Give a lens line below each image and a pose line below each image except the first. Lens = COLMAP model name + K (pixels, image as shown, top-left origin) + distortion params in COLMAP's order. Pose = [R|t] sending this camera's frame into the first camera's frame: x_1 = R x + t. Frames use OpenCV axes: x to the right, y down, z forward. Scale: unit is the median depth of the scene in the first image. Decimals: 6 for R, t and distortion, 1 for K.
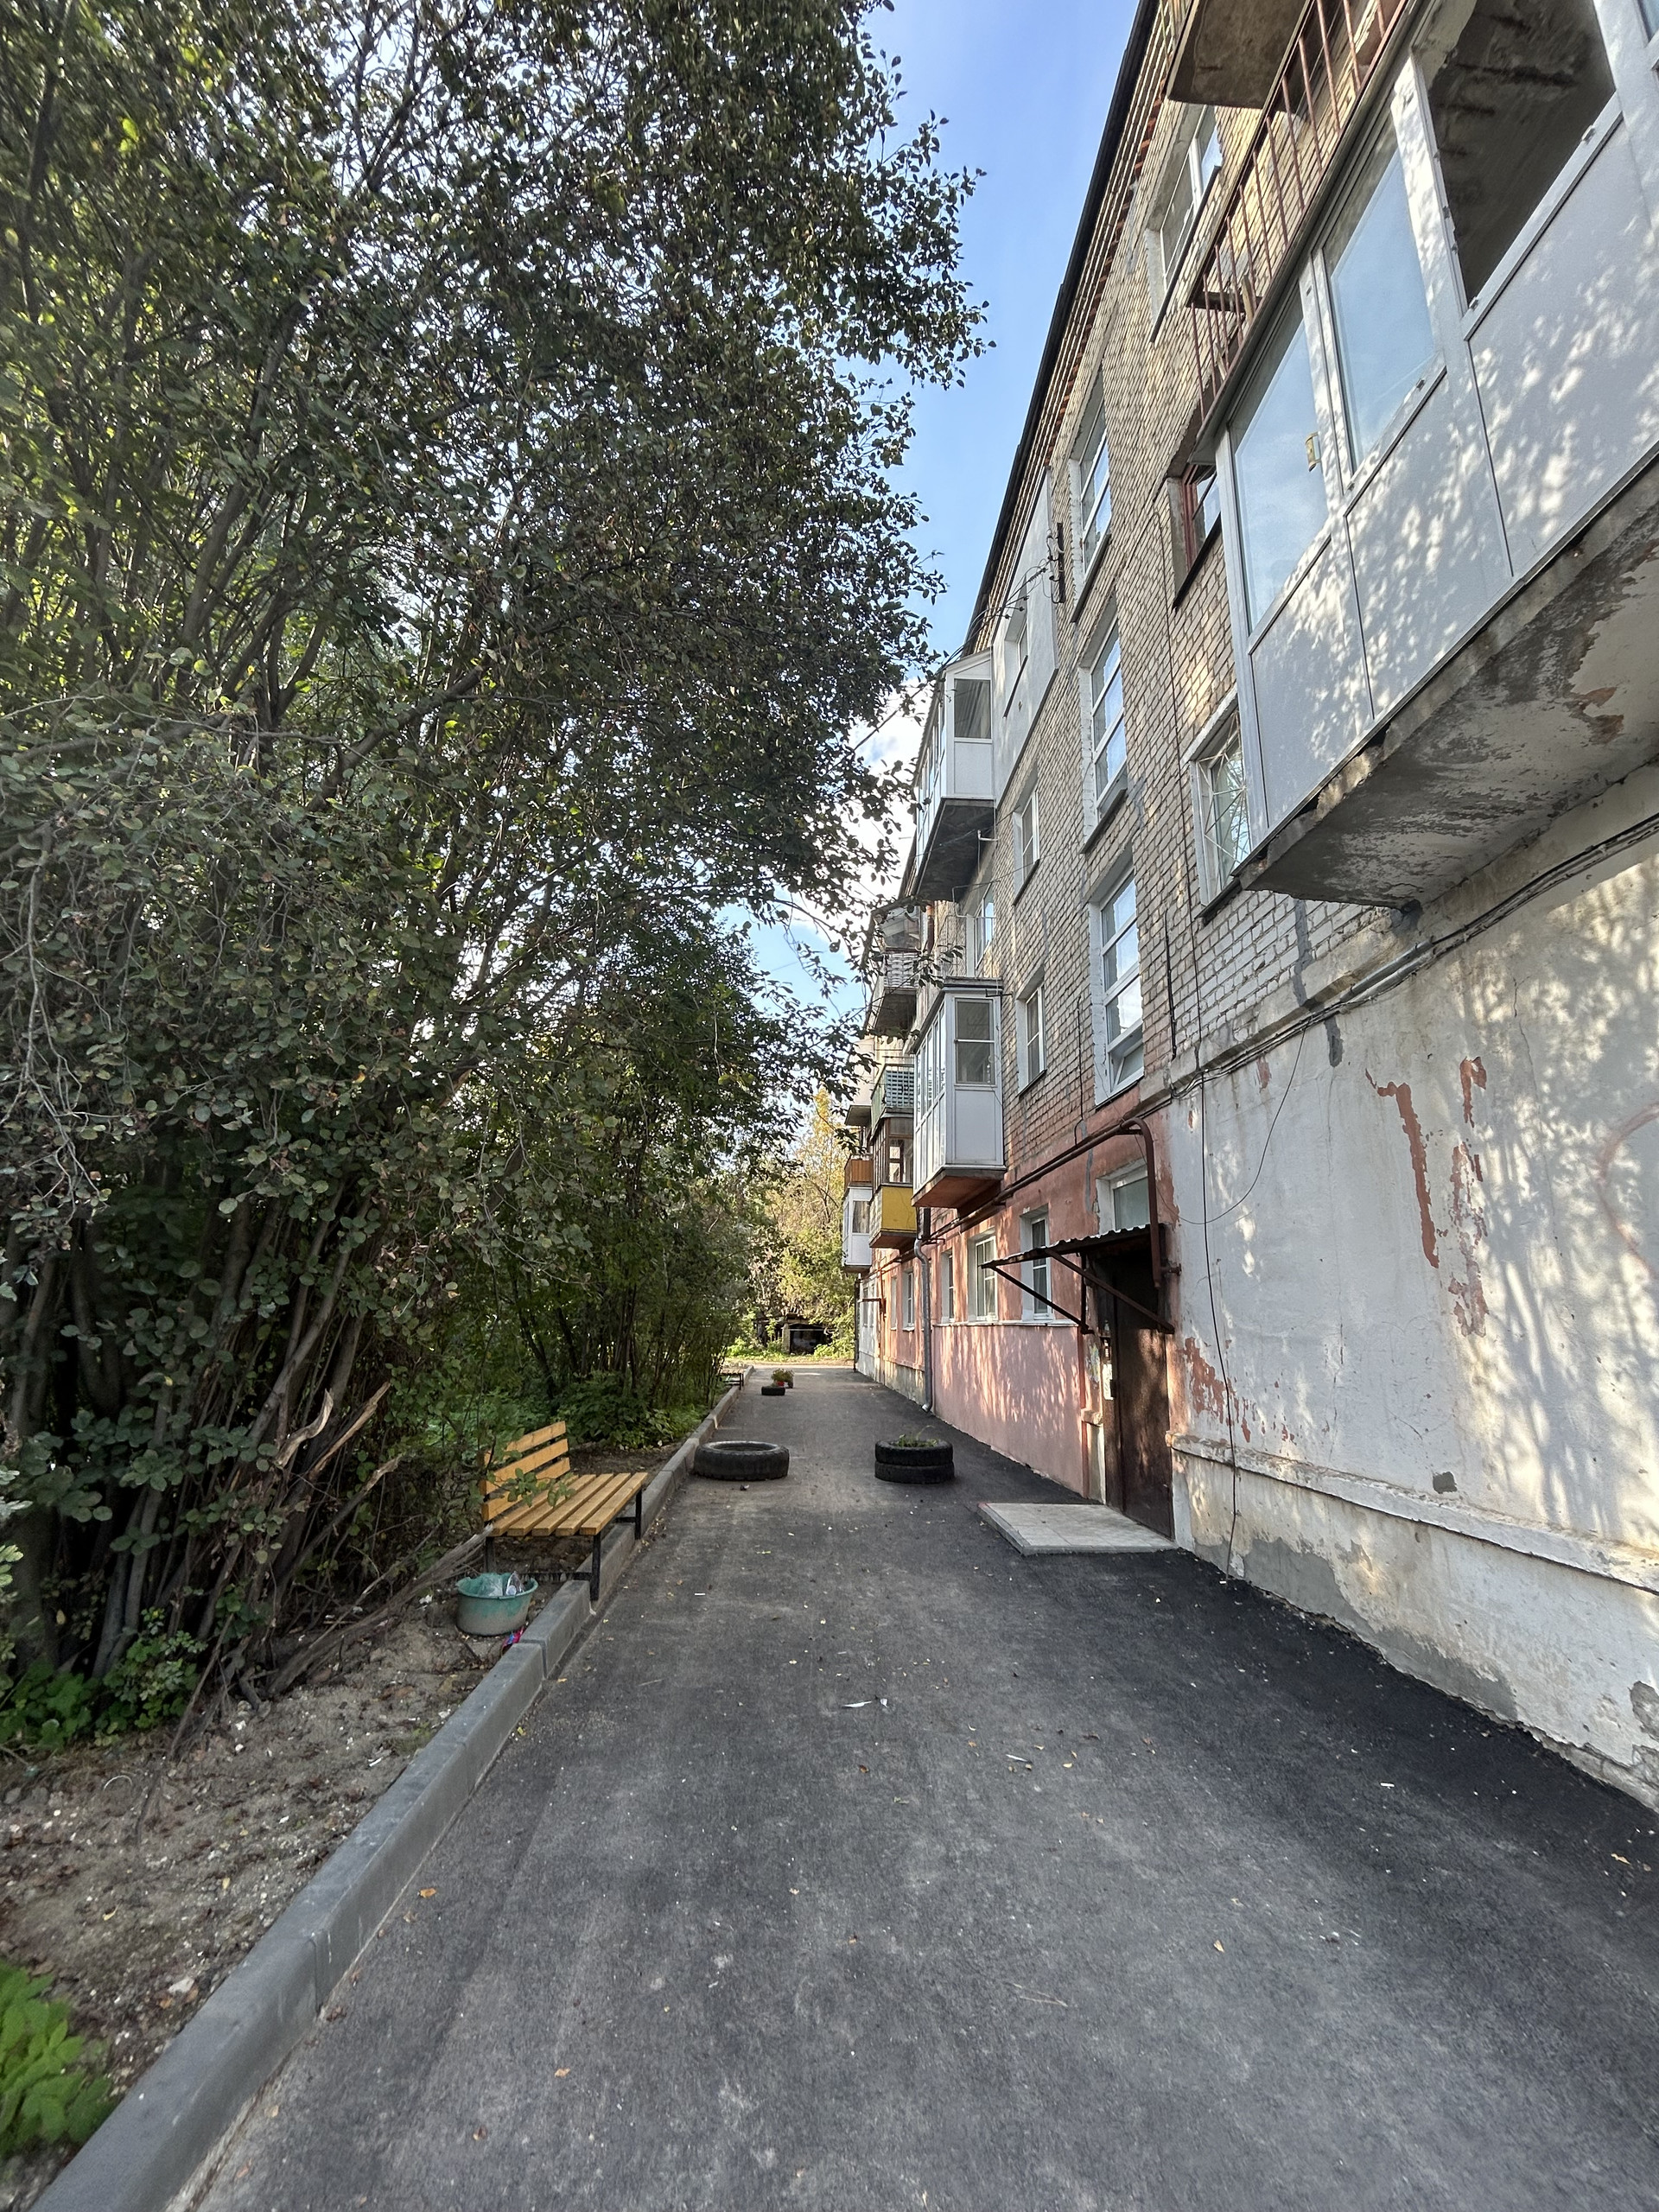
lens RADIAL K [[894.6, 0, 829.8], [0, 894.6, 1105.7], [0, 0, 1]] dist [-0.001203, -0.000288]
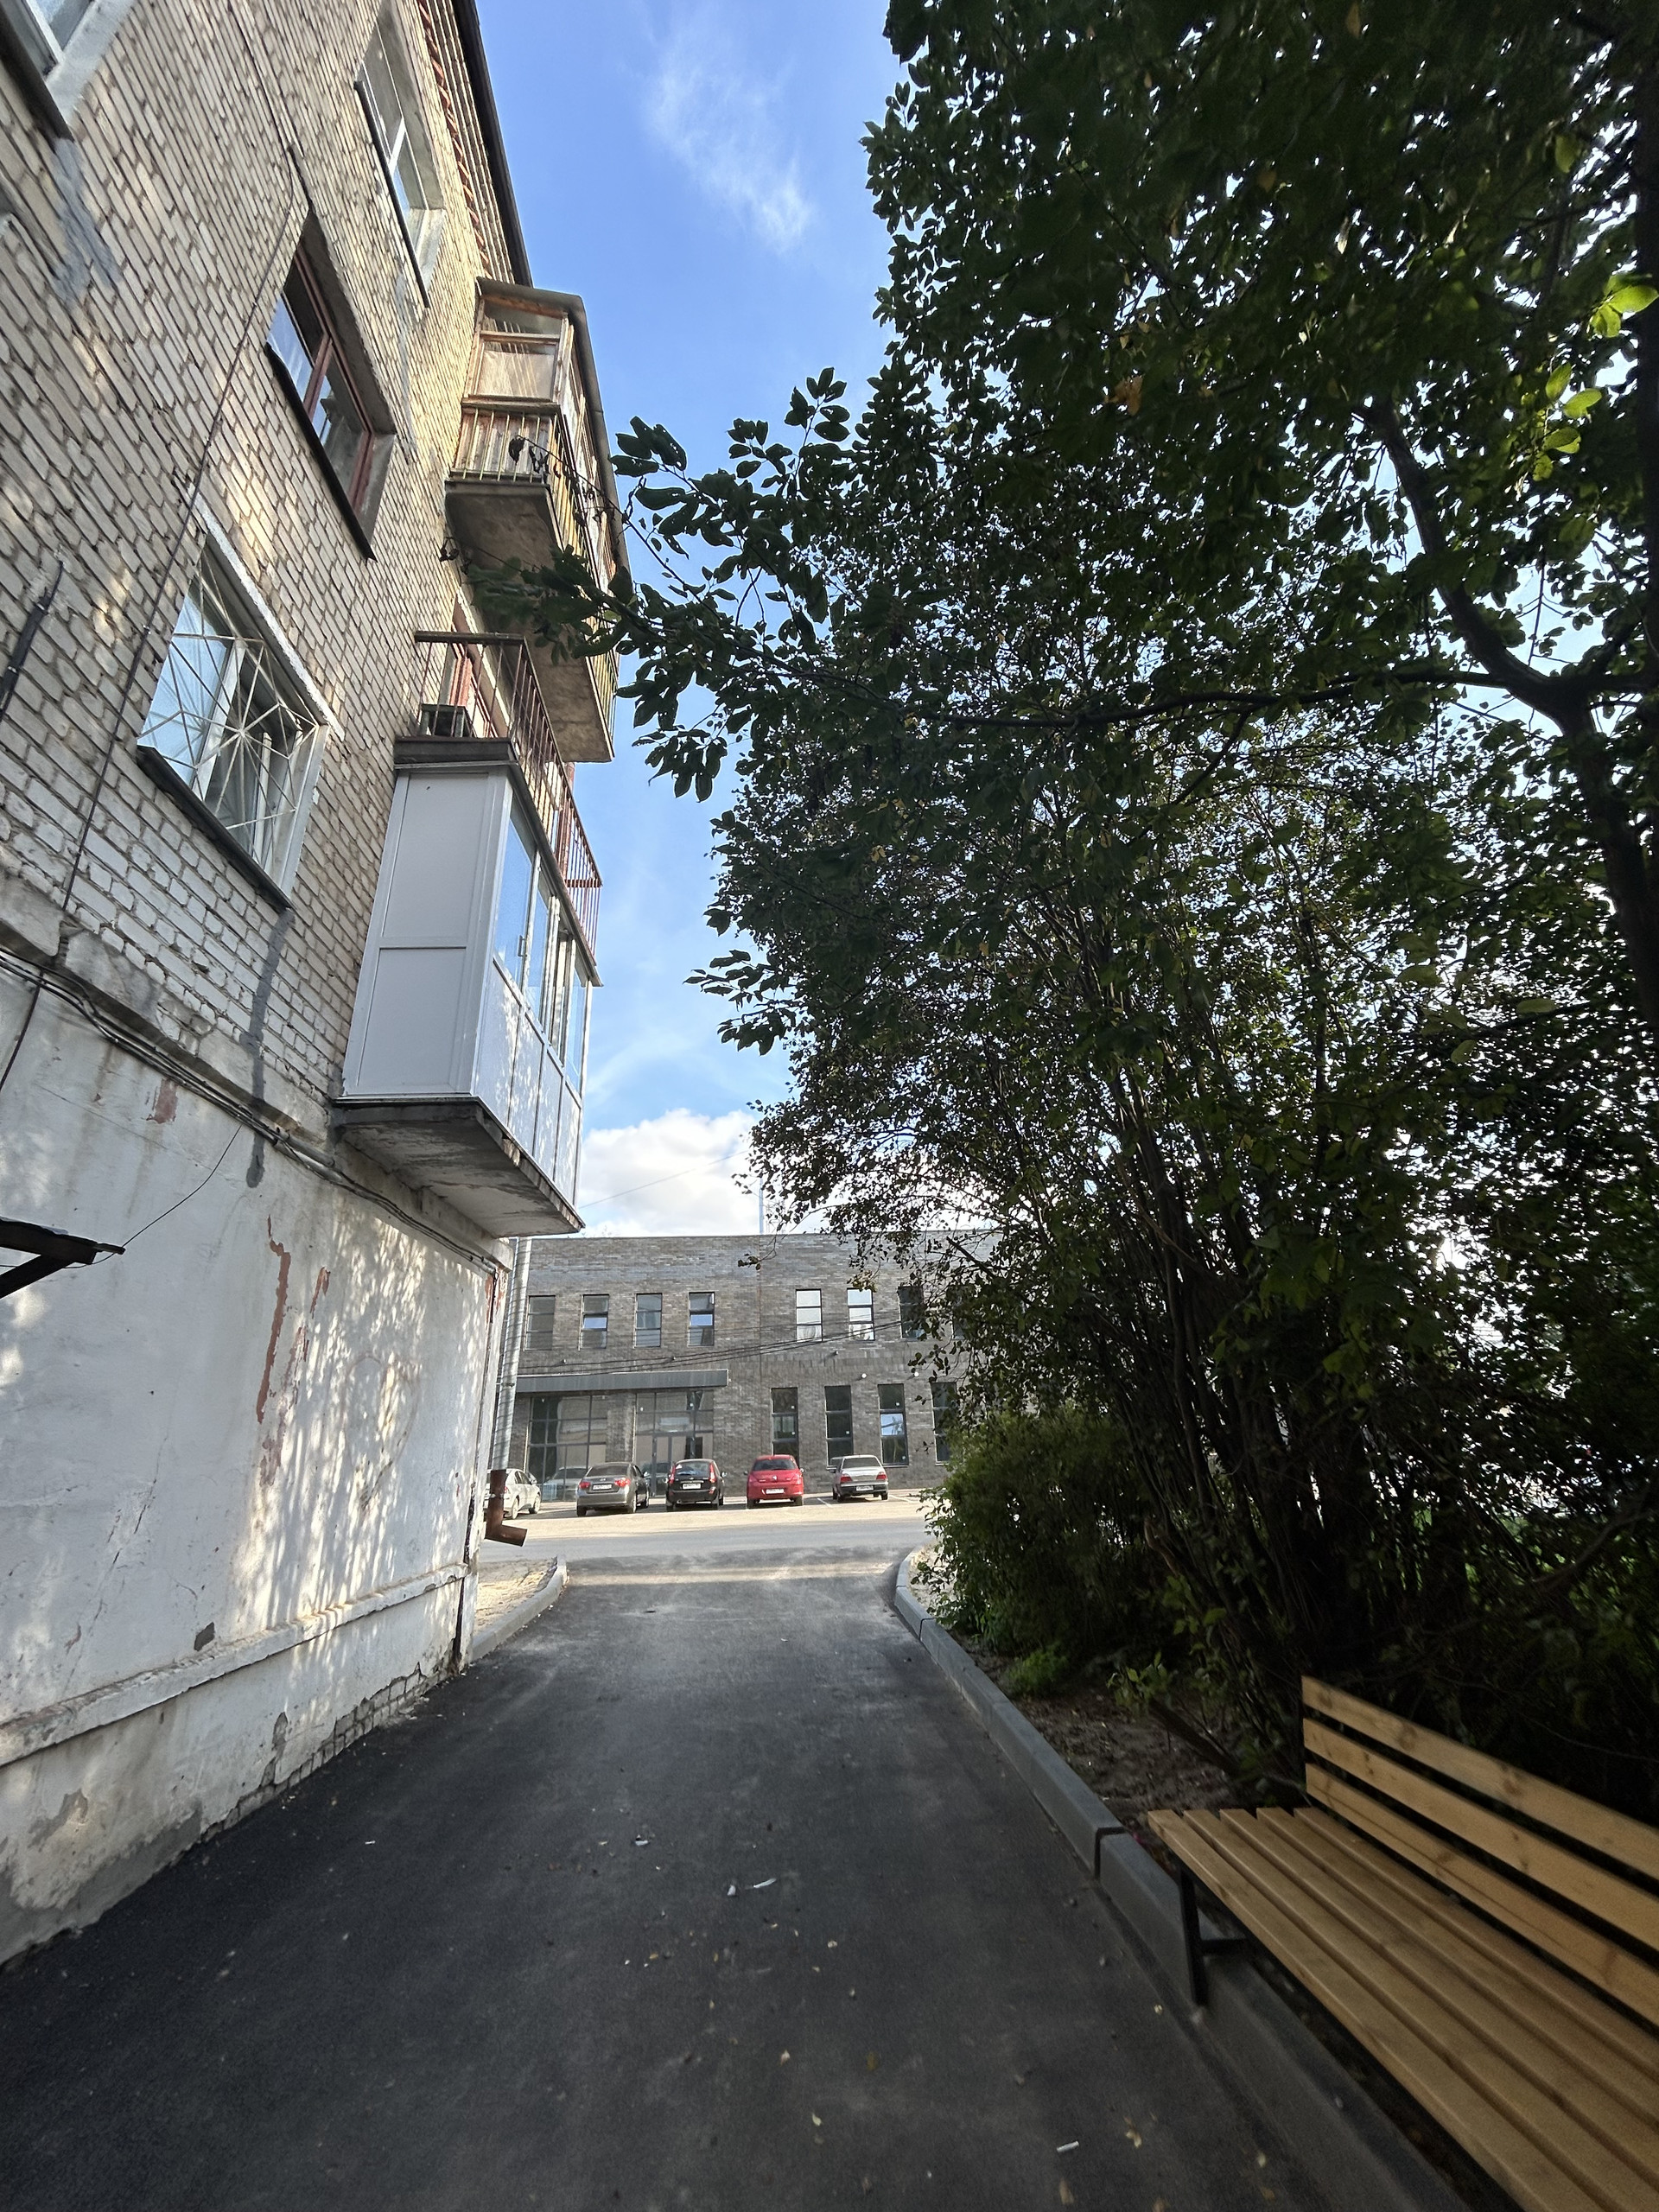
lens RADIAL K [[894.6, 0, 828.5], [0, 894.6, 1114.6], [0, 0, 1]] dist [-0.001203, -0.000288]
pose [[-0.999988, 0.004527, 0.001631, -0.050788], [0.002787, 0.821251, -0.570561, 0.569225], [-0.003922, -0.570550, -0.821254, 2.414986]]
